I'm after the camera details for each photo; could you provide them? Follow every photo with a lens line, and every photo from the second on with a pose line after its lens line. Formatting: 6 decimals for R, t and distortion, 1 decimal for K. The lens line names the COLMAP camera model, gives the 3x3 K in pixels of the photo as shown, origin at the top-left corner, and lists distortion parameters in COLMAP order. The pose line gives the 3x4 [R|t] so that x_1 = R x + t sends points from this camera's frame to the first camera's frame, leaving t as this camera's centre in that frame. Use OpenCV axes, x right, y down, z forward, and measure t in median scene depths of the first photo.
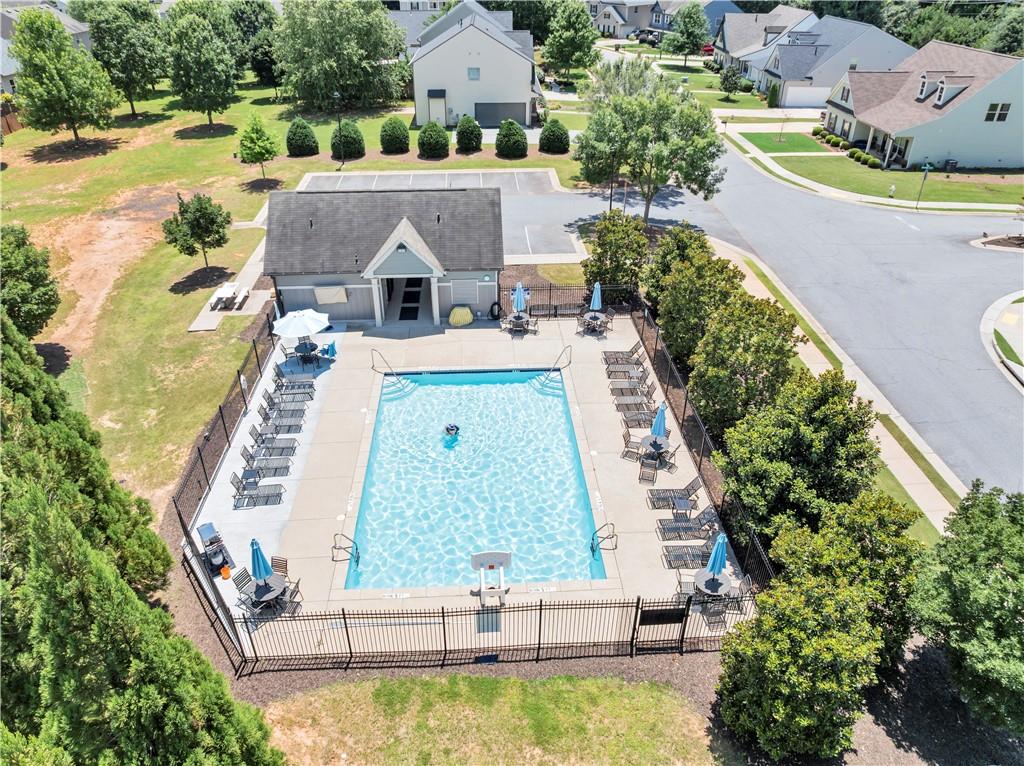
lens RADIAL K [[718.7, 0, 514.6], [0, 718.7, 378.2], [0, 0, 1]] dist [-0.058717, 0.030507]
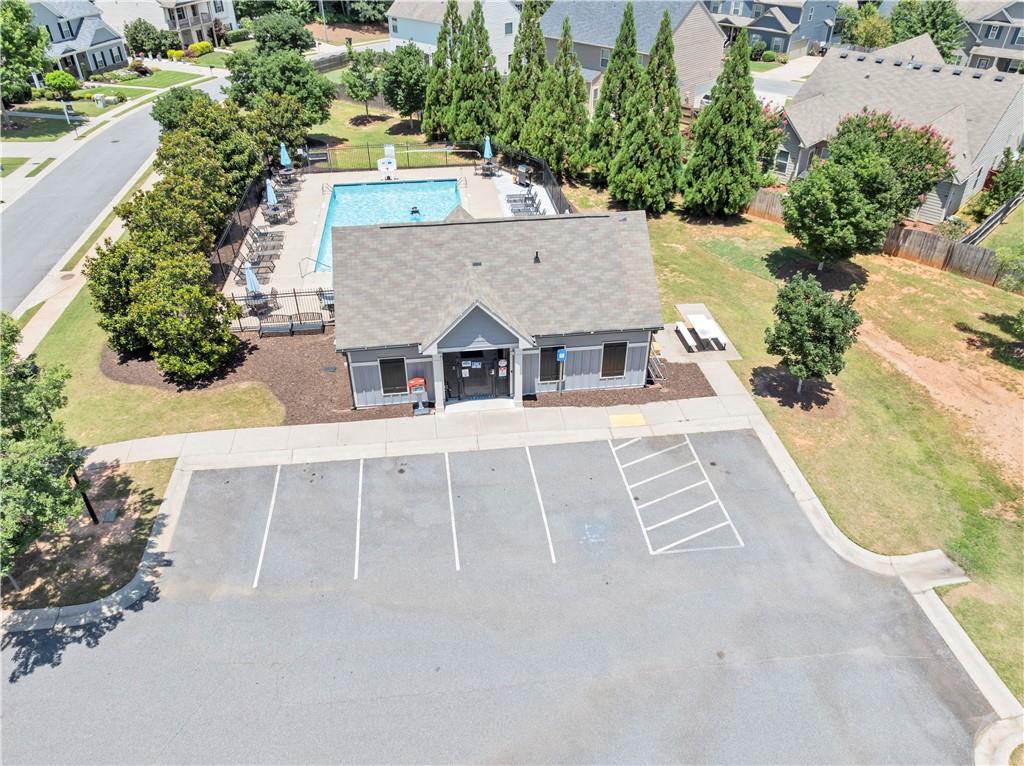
lens RADIAL K [[718.7, 0, 514.6], [0, 718.7, 378.2], [0, 0, 1]] dist [-0.058717, 0.030507]
pose [[-0.997704, 0.034441, -0.058309, -0.146025], [-0.039818, 0.398111, 0.916473, -0.818074], [0.054778, 0.916690, -0.395826, 1.354956]]
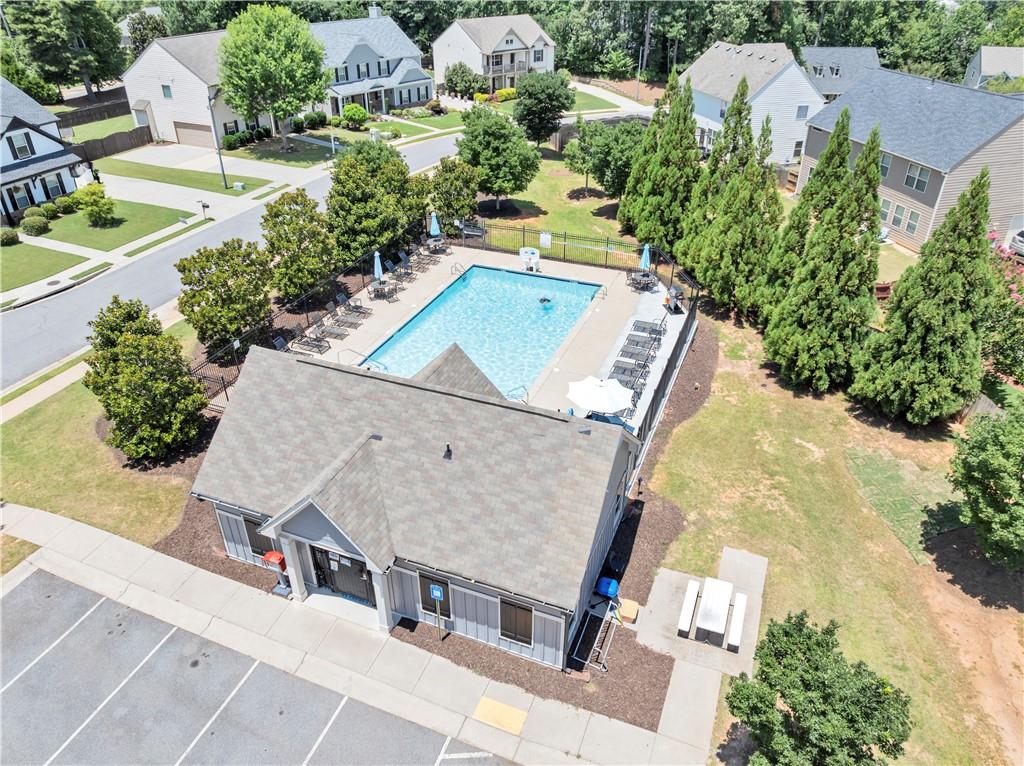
lens RADIAL K [[718.7, 0, 514.6], [0, 718.7, 378.2], [0, 0, 1]] dist [-0.058717, 0.030507]
pose [[-0.903484, -0.229882, 0.361761, -0.422313], [0.220048, 0.475527, 0.851735, -0.681382], [-0.367826, 0.849134, -0.379046, 1.109770]]
